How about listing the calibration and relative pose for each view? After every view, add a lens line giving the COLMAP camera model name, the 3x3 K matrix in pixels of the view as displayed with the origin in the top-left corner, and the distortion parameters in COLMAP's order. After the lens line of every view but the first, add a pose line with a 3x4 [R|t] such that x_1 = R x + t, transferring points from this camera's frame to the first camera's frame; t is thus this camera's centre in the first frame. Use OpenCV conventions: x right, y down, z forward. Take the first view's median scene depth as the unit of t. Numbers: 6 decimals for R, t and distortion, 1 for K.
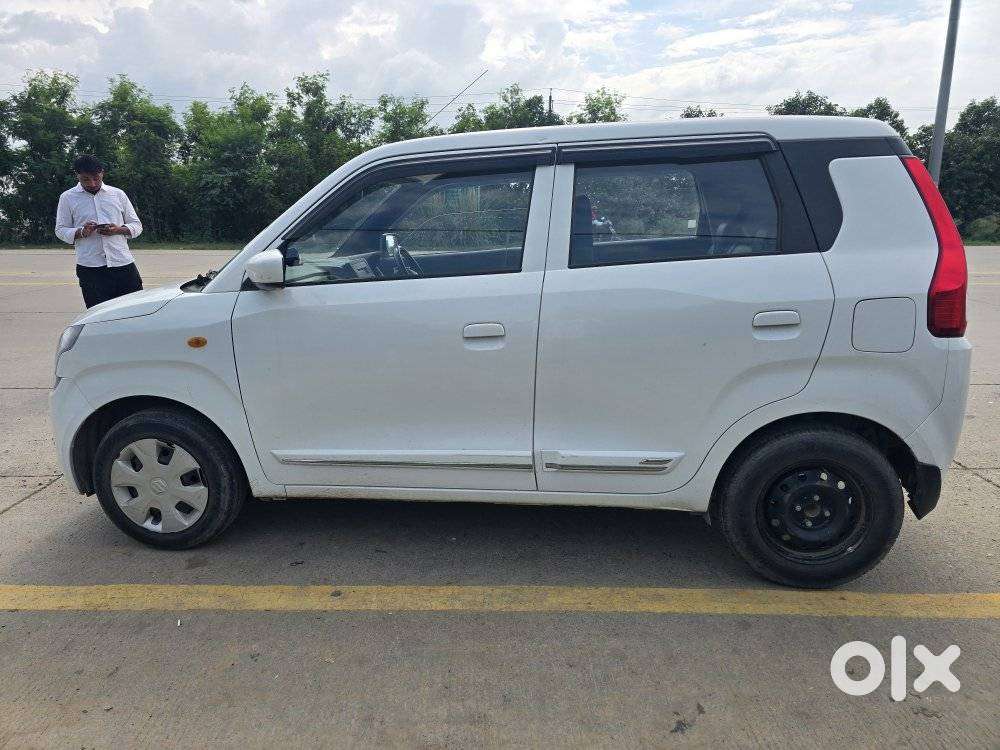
lens RADIAL K [[660.2, 0, 495.8], [0, 660.2, 382.5], [0, 0, 1]] dist [0.059117, -0.045576]
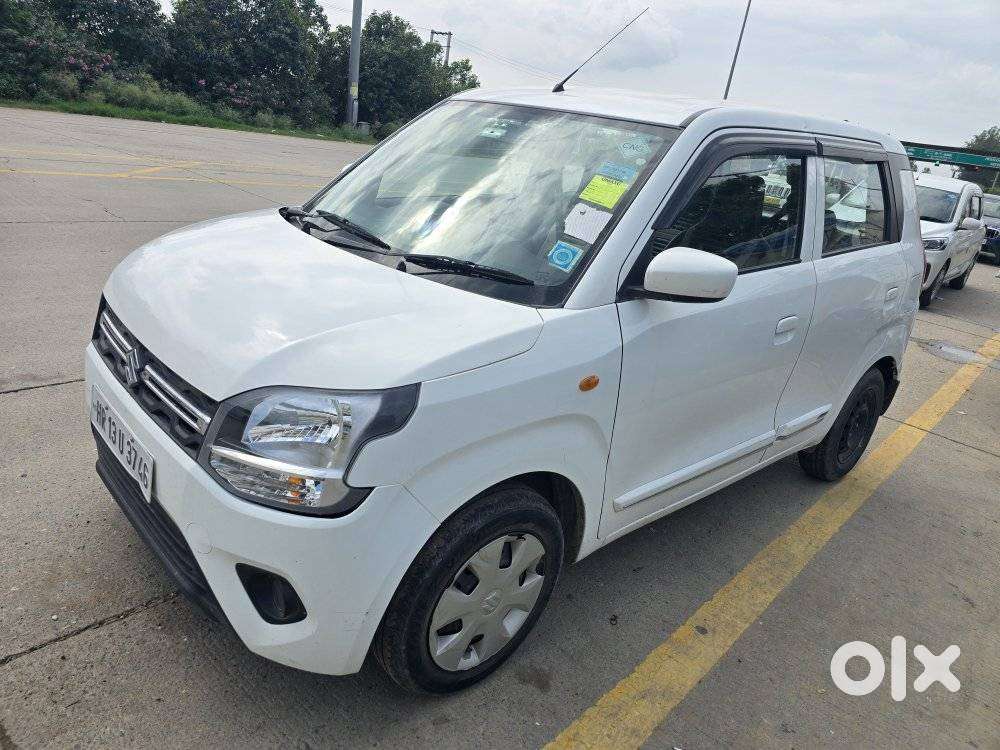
lens RADIAL K [[660.2, 0, 494.6], [0, 660.2, 371.7], [0, 0, 1]] dist [0.059117, -0.045576]
pose [[0.673128, -0.162422, 0.721469, -0.992029], [0.045421, 0.982821, 0.178883, -0.196639], [-0.738129, -0.087641, 0.668942, 0.609119]]
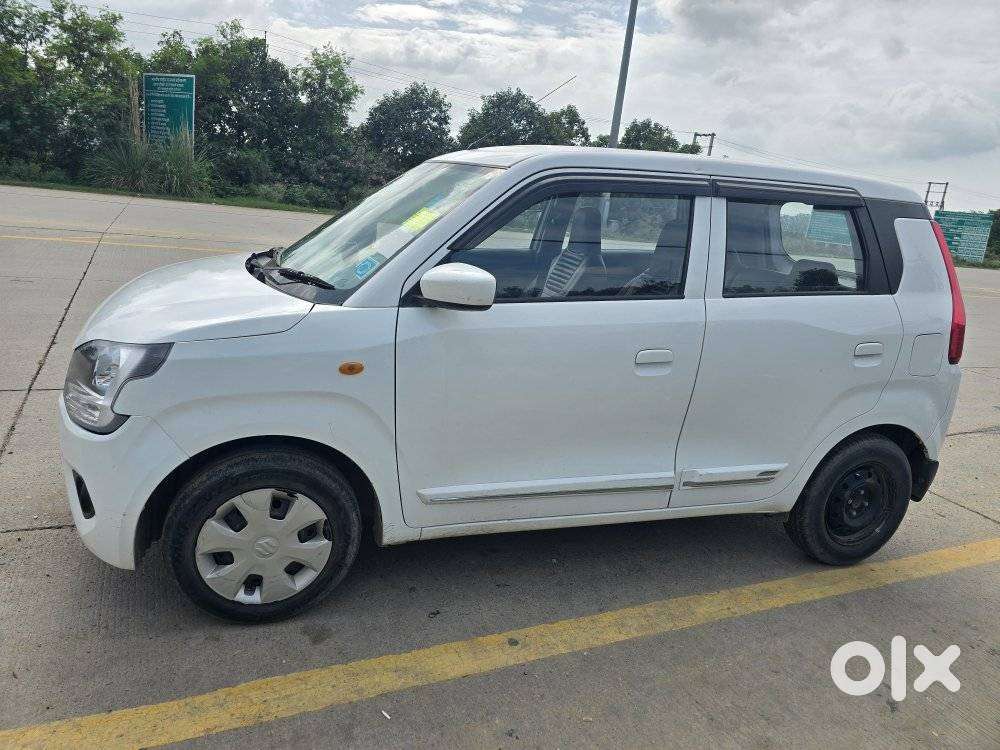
lens RADIAL K [[660.2, 0, 497.6], [0, 660.2, 375.4], [0, 0, 1]] dist [0.059117, -0.045576]
pose [[0.899347, -0.013272, 0.437034, -0.632384], [-0.004510, 0.999204, 0.039625, -0.083899], [-0.437213, -0.037608, 0.898572, 0.190604]]
